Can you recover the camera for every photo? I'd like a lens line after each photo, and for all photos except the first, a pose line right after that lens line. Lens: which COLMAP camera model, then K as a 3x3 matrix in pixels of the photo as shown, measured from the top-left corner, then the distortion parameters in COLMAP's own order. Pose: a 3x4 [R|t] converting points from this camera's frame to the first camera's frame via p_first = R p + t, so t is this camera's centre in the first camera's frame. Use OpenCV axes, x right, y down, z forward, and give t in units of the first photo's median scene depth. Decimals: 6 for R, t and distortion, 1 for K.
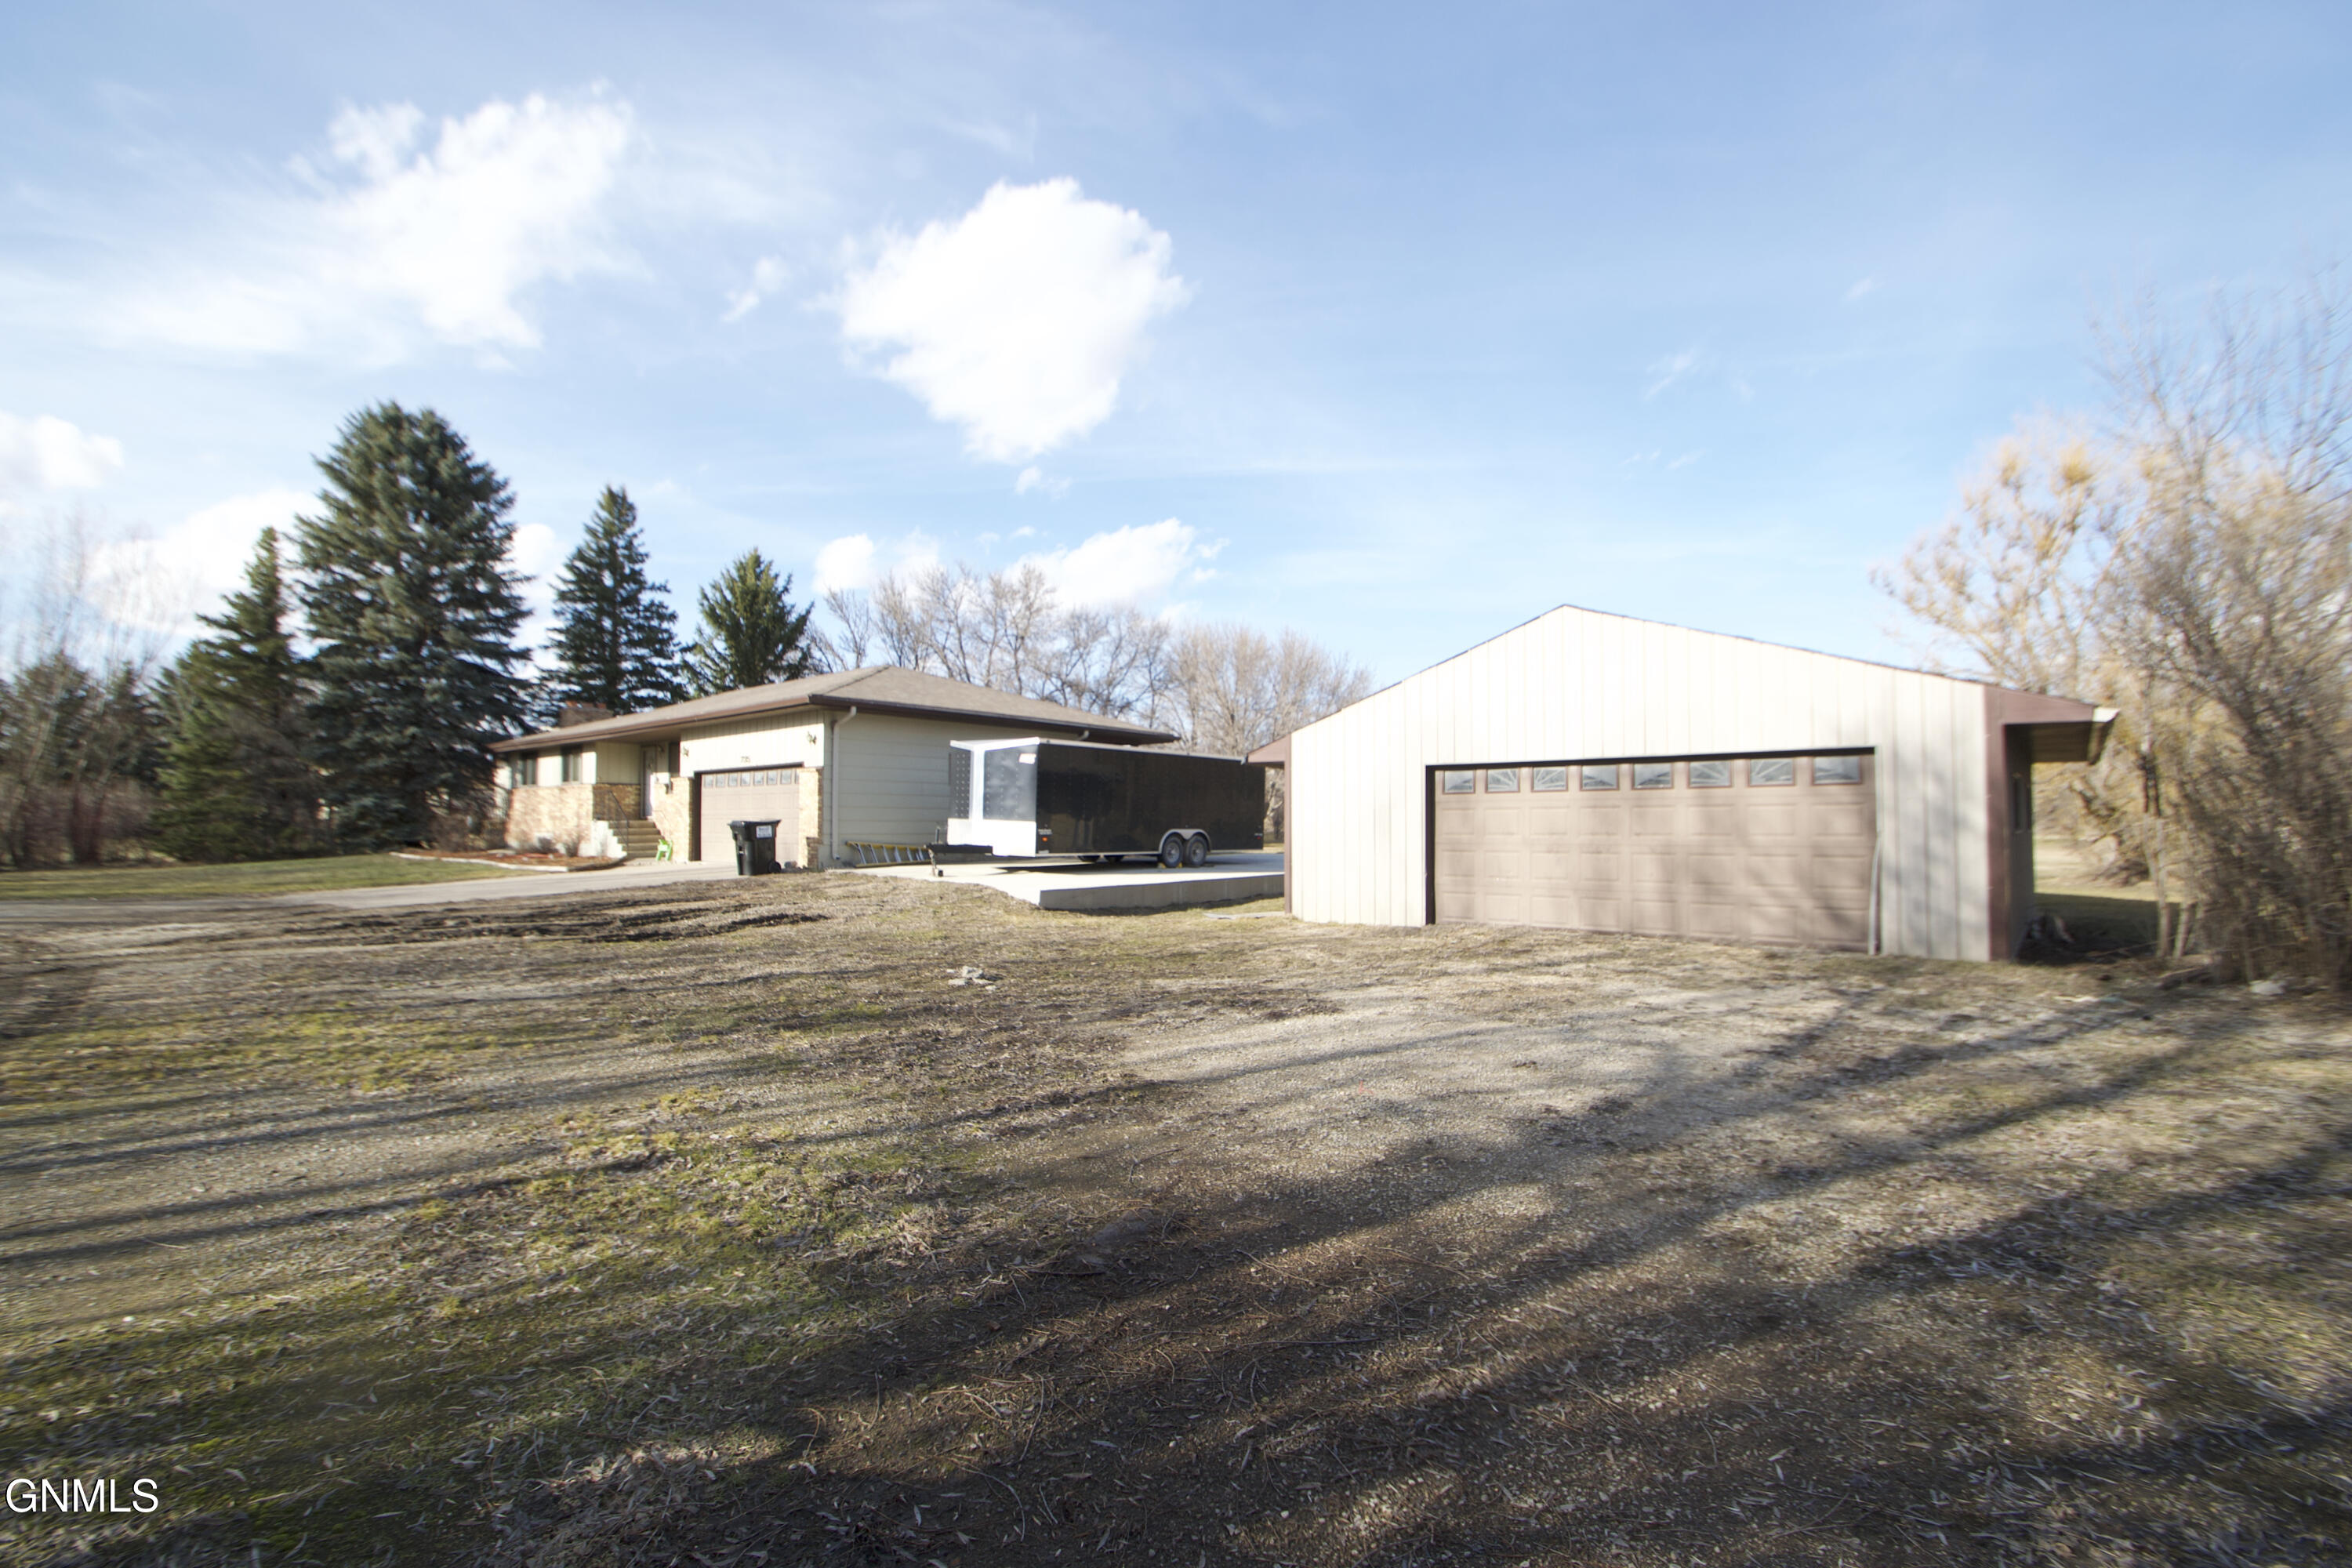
lens RADIAL K [[1053.6, 0, 1141.4], [0, 1053.6, 797.8], [0, 0, 1]] dist [0.012857, -0.019856]
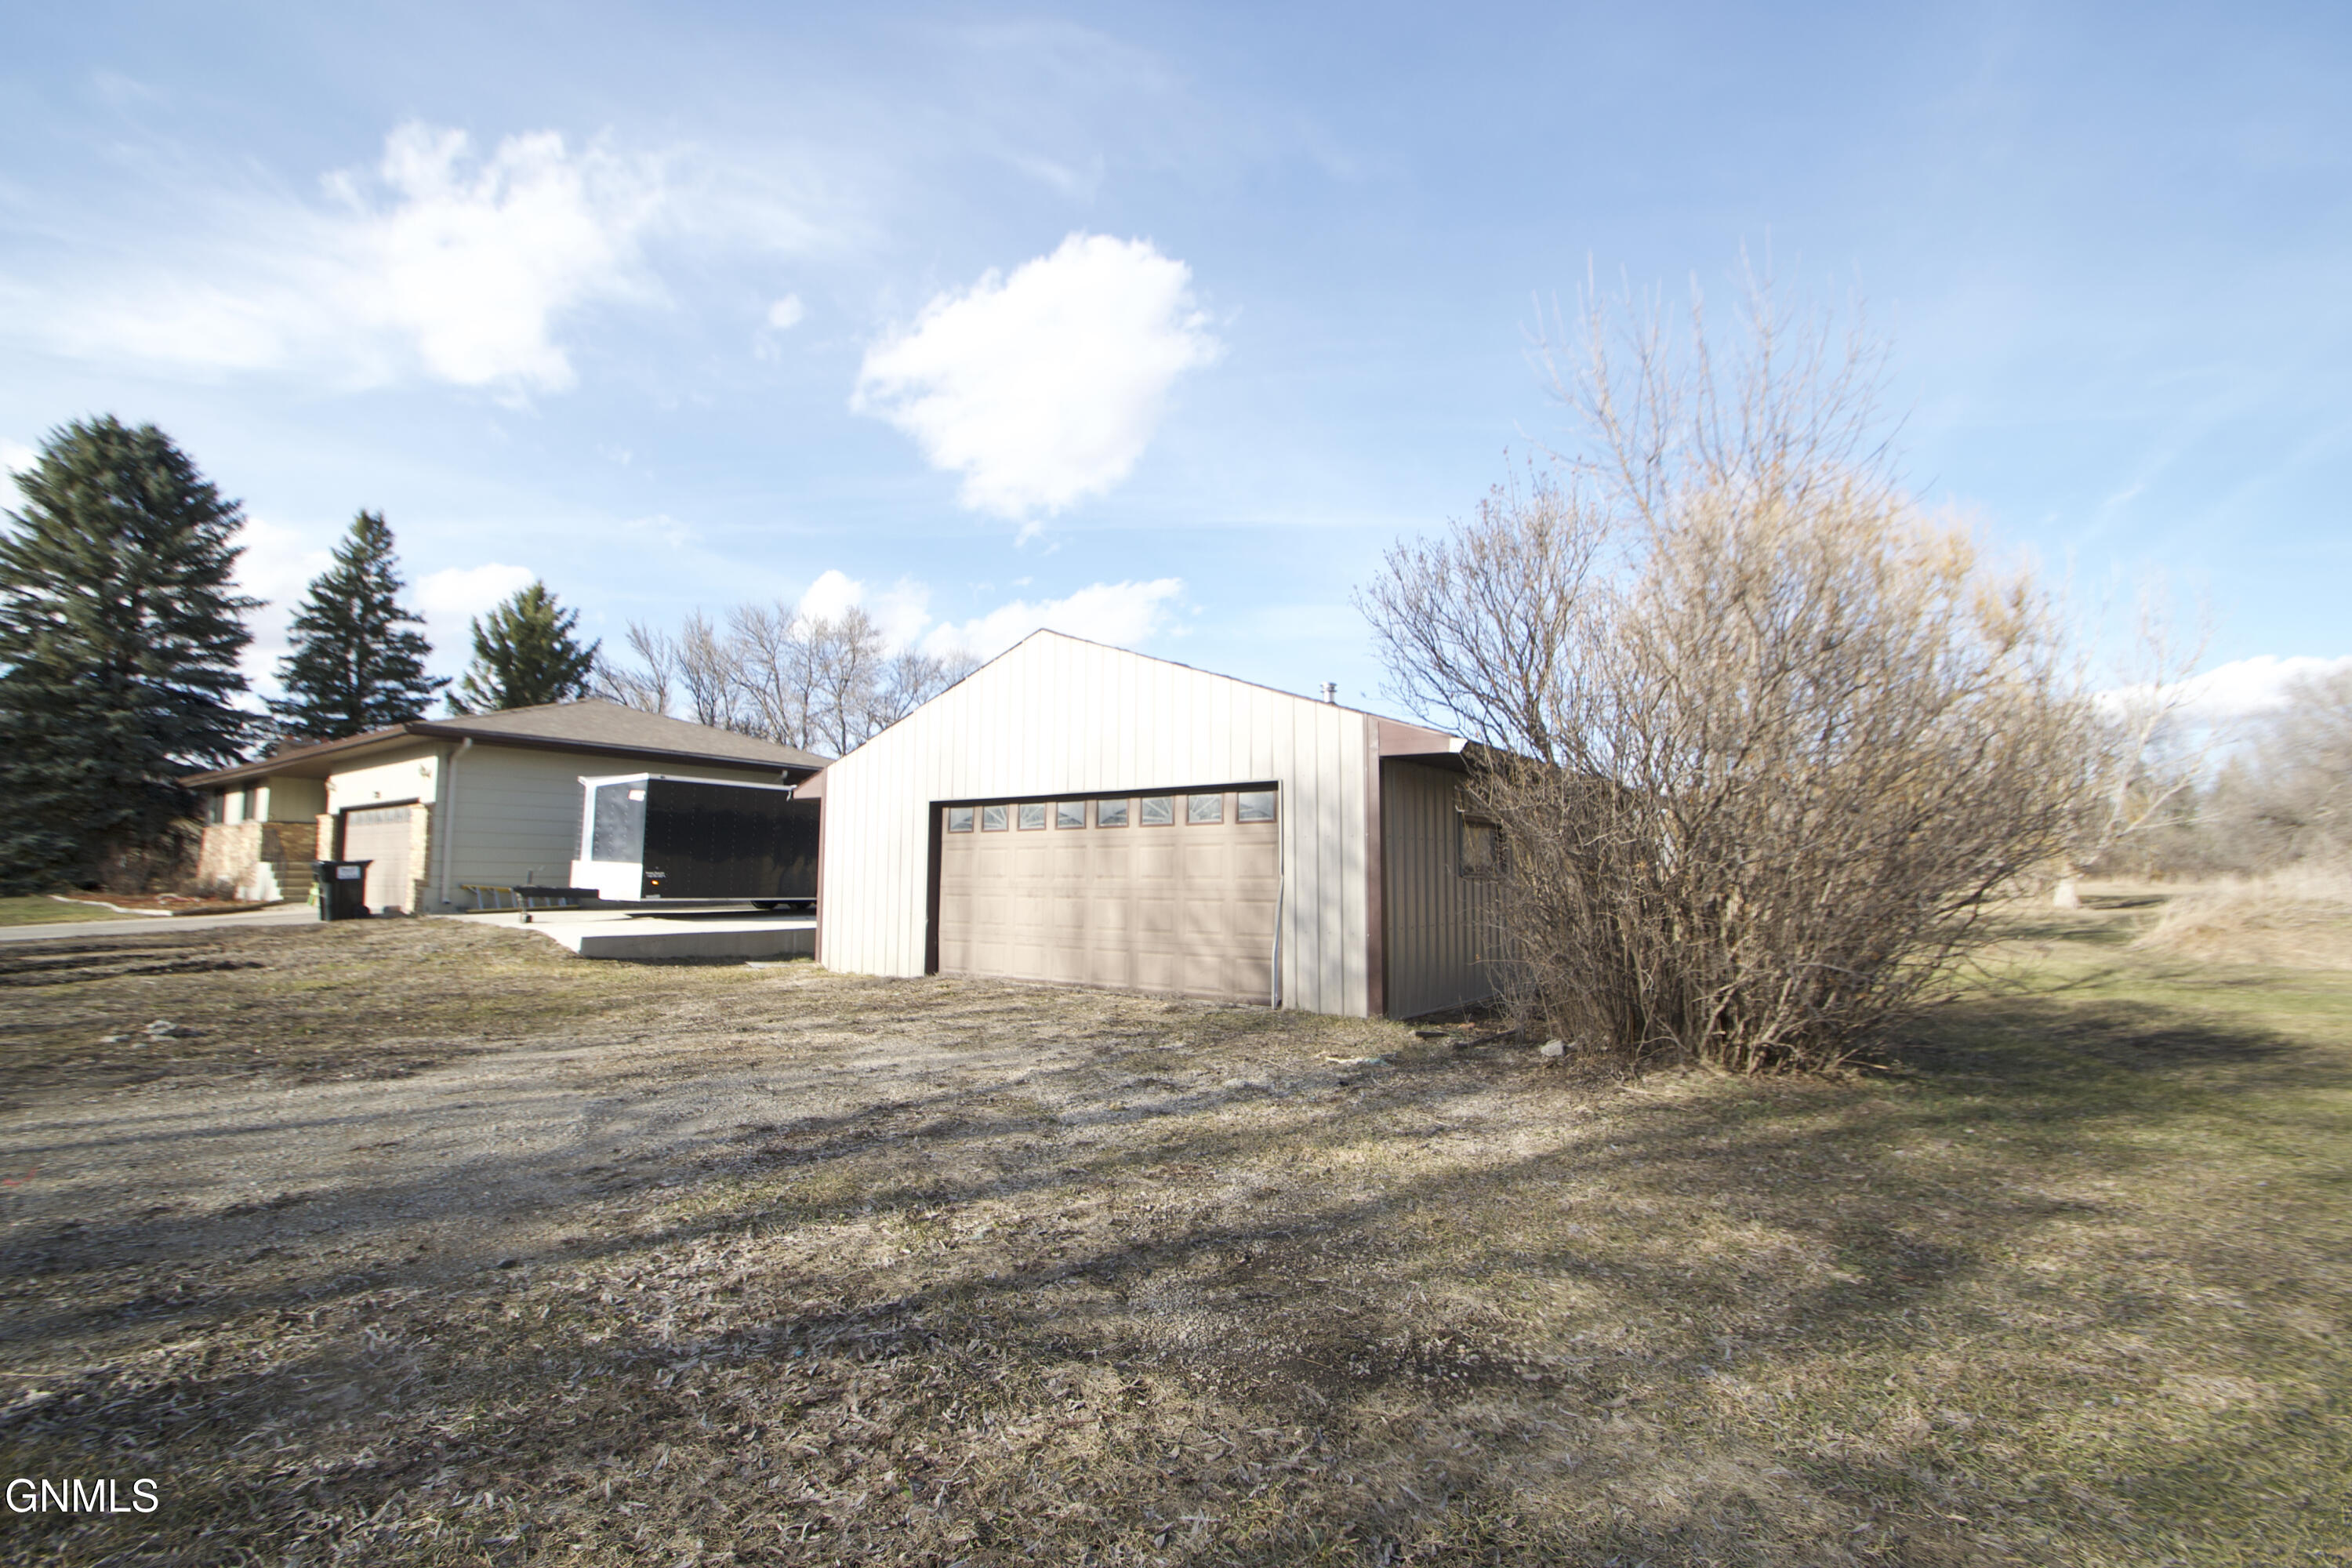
lens RADIAL K [[1053.6, 0, 1141.4], [0, 1053.6, 797.8], [0, 0, 1]] dist [0.012857, -0.019856]
pose [[0.997874, 0.011139, 0.064207, 0.191602], [-0.008017, 0.998782, -0.048677, 0.004550], [-0.064671, 0.048058, 0.996749, 0.031707]]
